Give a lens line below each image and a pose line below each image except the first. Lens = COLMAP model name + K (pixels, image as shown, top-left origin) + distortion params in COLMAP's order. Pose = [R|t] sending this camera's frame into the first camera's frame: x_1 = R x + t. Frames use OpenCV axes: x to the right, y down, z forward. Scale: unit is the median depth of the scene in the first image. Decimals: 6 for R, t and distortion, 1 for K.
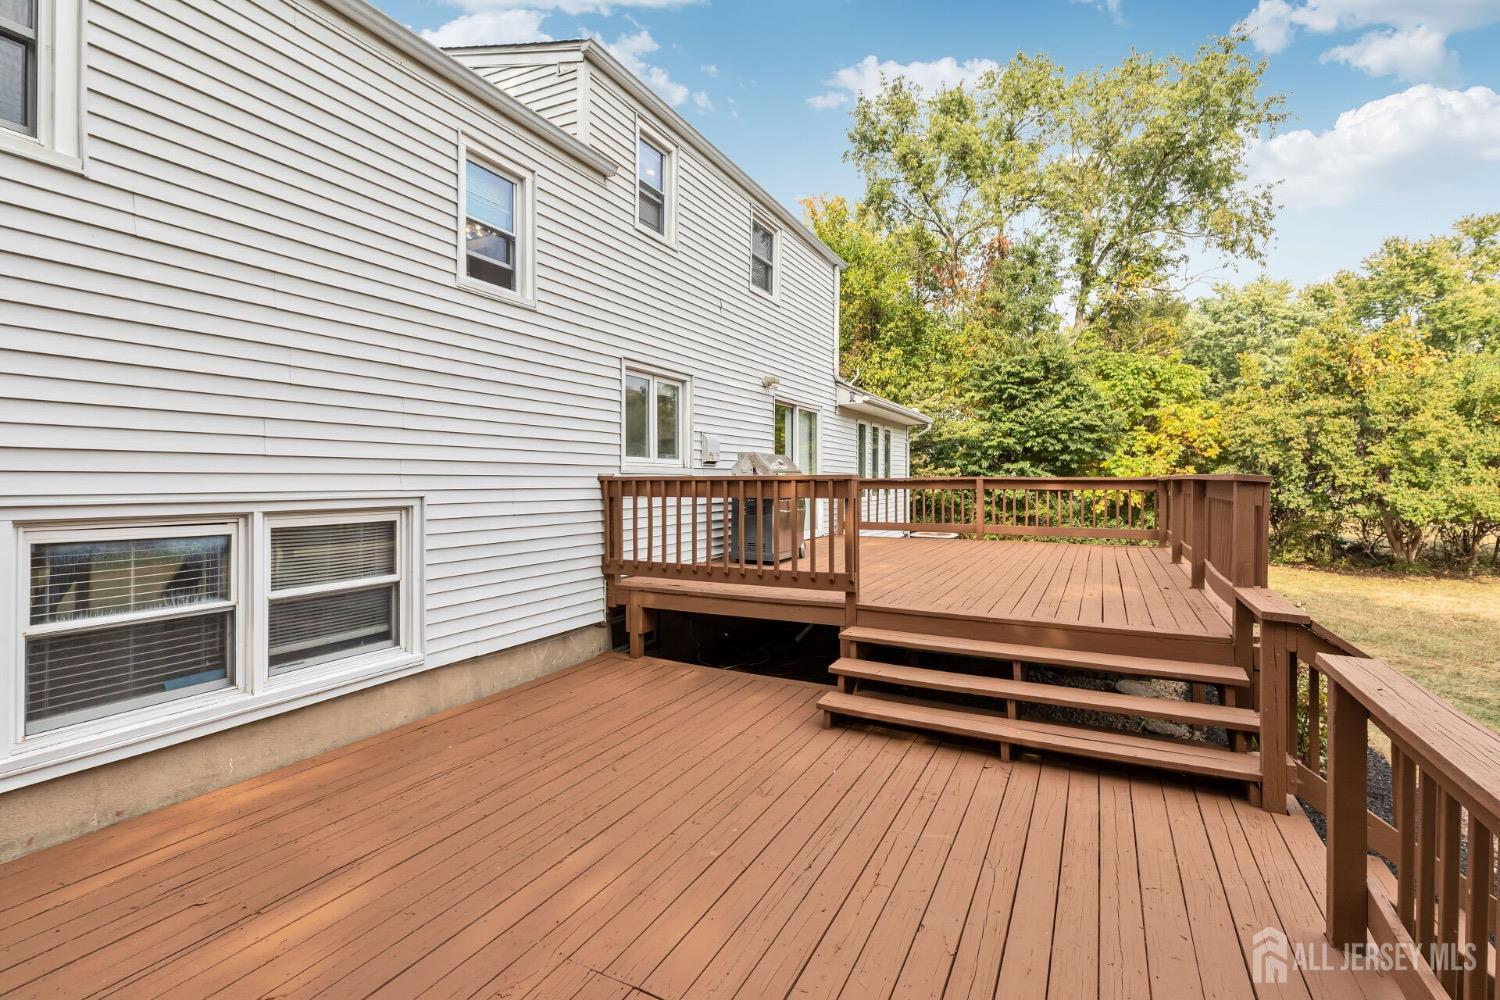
lens RADIAL K [[677.5, 0, 749.2], [0, 677.5, 485.7], [0, 0, 1]] dist [0.002345, -0.000699]
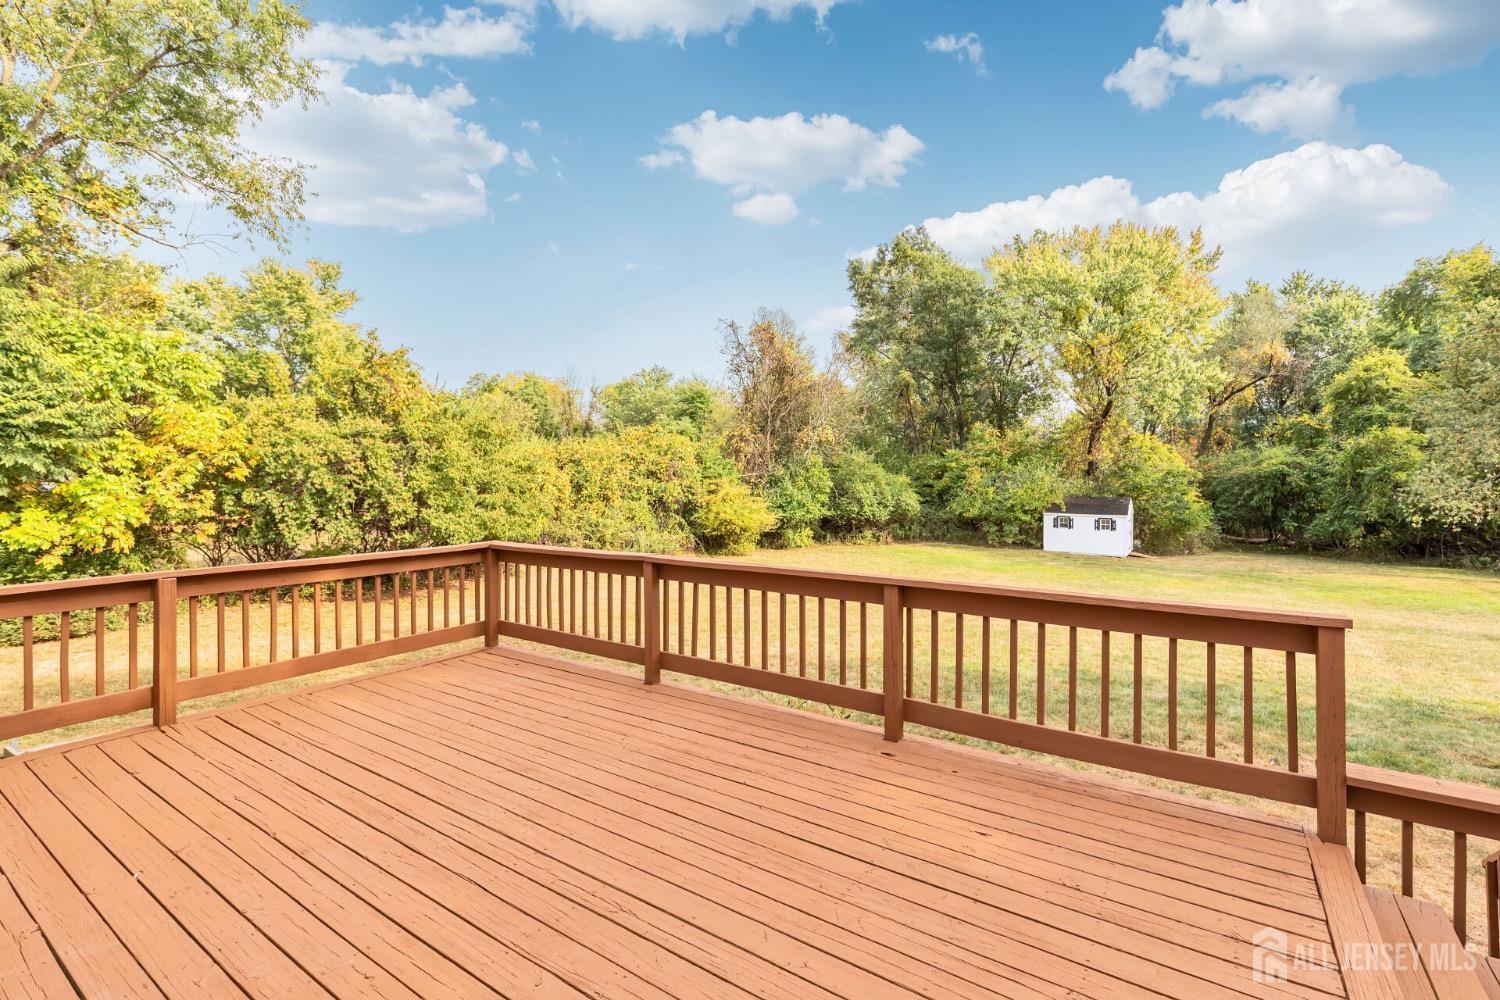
lens RADIAL K [[674.1, 0, 751.5], [0, 674.1, 480.0], [0, 0, 1]] dist [0.006575, 0.000062]
pose [[0.118045, -0.003566, 0.993002, -0.012428], [0.010002, 0.999947, 0.002402, -0.036280], [-0.992958, 0.009648, 0.118075, 0.323432]]
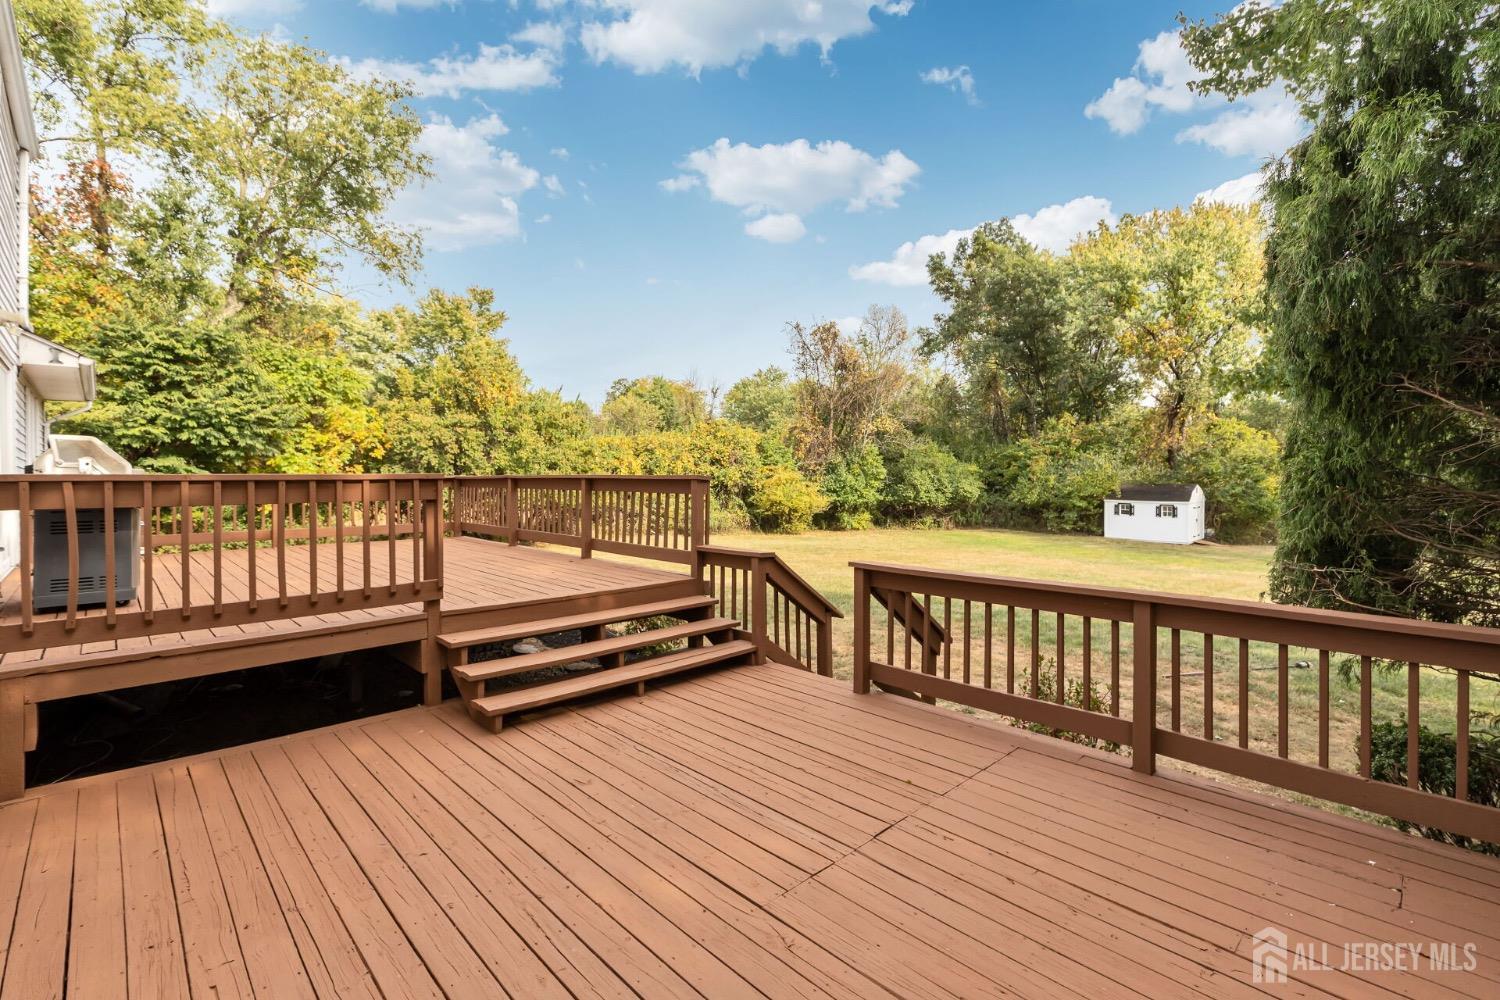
lens RADIAL K [[677.5, 0, 749.2], [0, 677.5, 485.7], [0, 0, 1]] dist [0.002345, -0.000699]
pose [[0.325600, -0.011909, 0.945433, -0.154286], [0.009748, 0.999910, 0.009238, -0.000833], [-0.945457, 0.006208, 0.325687, 0.076112]]
